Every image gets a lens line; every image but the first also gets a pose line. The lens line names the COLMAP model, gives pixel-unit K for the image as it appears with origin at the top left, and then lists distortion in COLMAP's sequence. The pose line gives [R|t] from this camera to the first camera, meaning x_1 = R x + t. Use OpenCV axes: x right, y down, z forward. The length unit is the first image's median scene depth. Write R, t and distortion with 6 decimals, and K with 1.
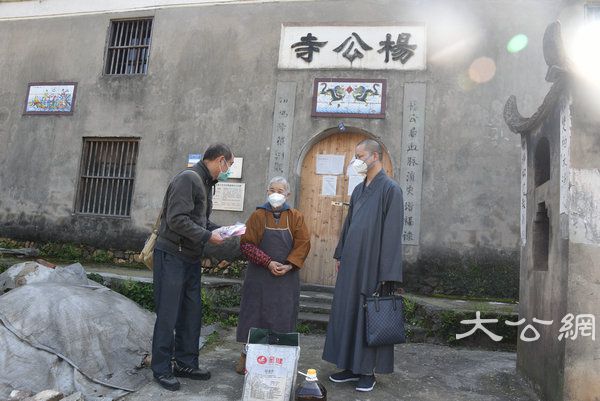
lens RADIAL K [[470.4, 0, 300.0], [0, 470.4, 200.5], [0, 0, 1]] dist [-0.125764, 0.006005]
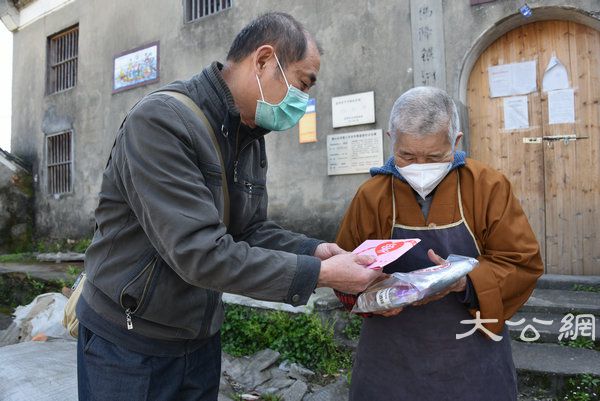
lens RADIAL K [[470.4, 0, 300.0], [0, 470.4, 200.5], [0, 0, 1]] dist [-0.125764, 0.006005]
pose [[0.932041, -0.107971, -0.345892, -0.007632], [0.134559, 0.989448, 0.053723, 0.011633], [0.336442, -0.096615, 0.936735, 0.328195]]
